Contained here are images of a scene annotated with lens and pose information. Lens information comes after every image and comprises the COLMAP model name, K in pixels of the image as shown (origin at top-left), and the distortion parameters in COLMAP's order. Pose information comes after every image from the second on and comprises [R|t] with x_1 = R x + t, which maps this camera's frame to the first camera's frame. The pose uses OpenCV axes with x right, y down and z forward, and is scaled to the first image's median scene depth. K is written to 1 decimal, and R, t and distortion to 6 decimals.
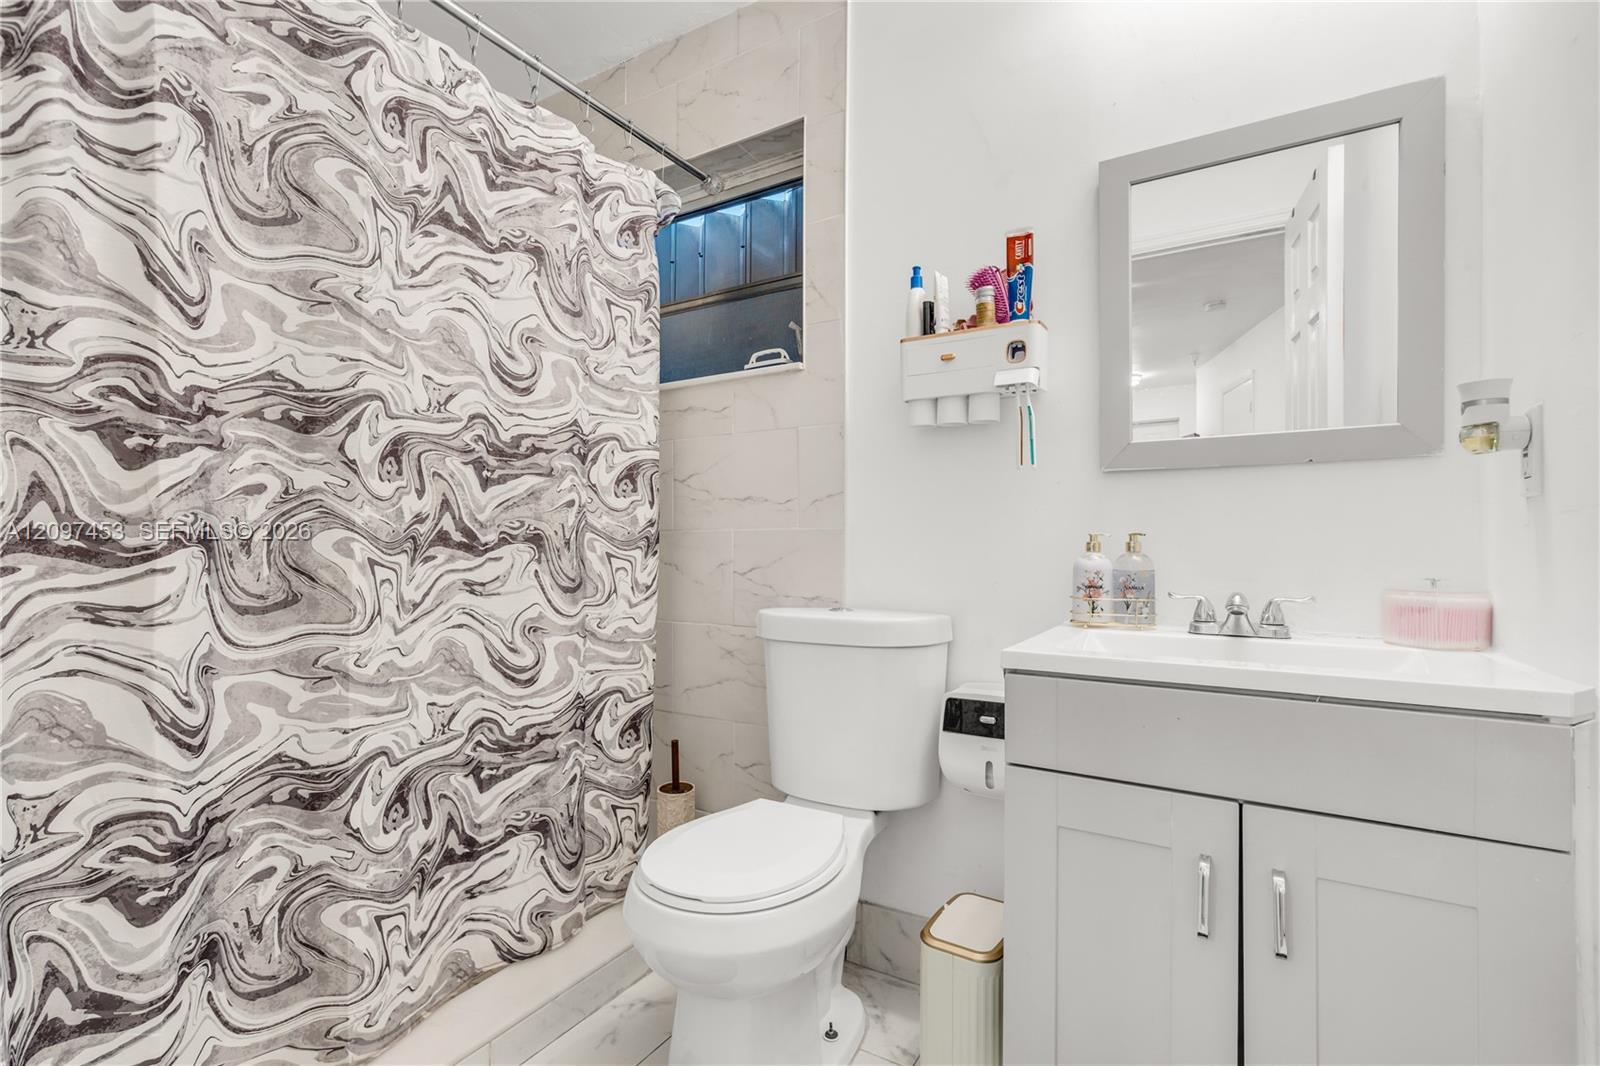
lens RADIAL K [[726.6, 0, 792.3], [0, 726.6, 541.2], [0, 0, 1]] dist [-0.001013, 0.000178]
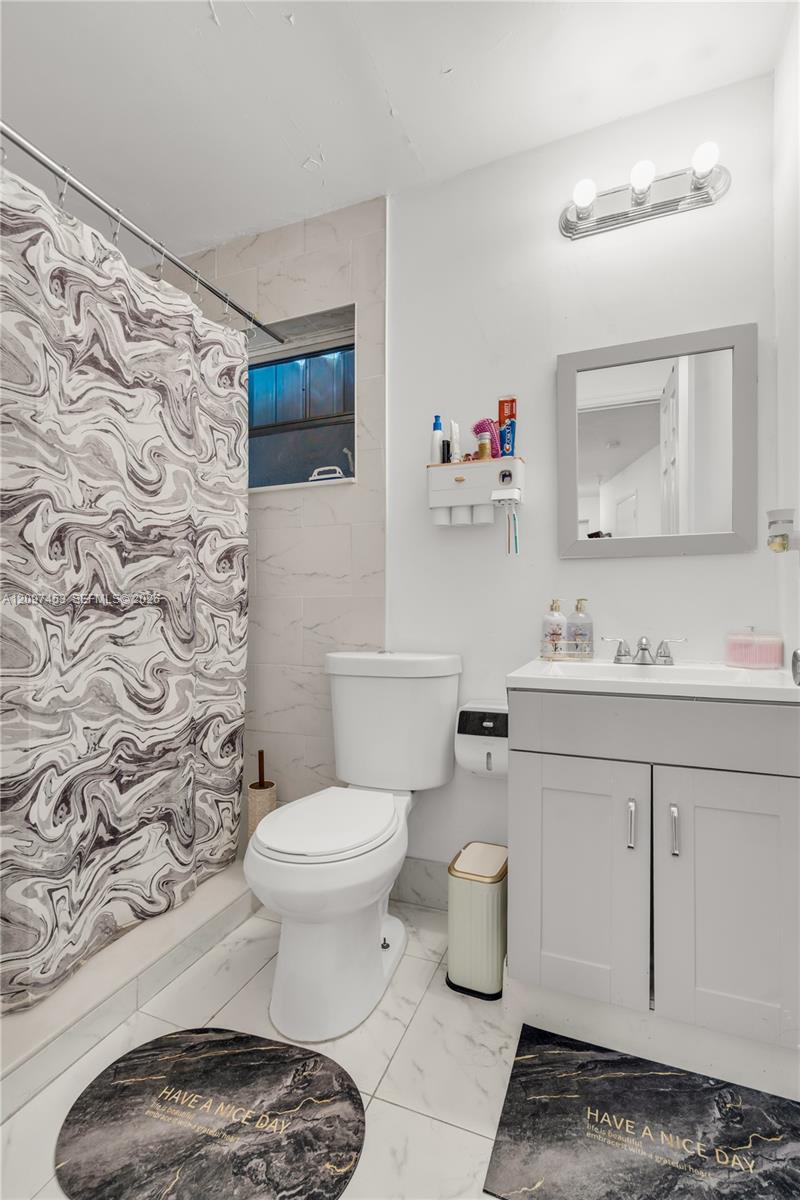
lens RADIAL K [[545.1, 0, 401.6], [0, 545.1, 606.9], [0, 0, 1]] dist [-0.000486, 0.000400]
pose [[0.986006, -0.002768, 0.166688, -0.091102], [0.002080, 0.999989, 0.004307, 0.000022], [-0.166698, -0.003900, 0.986000, -0.072412]]
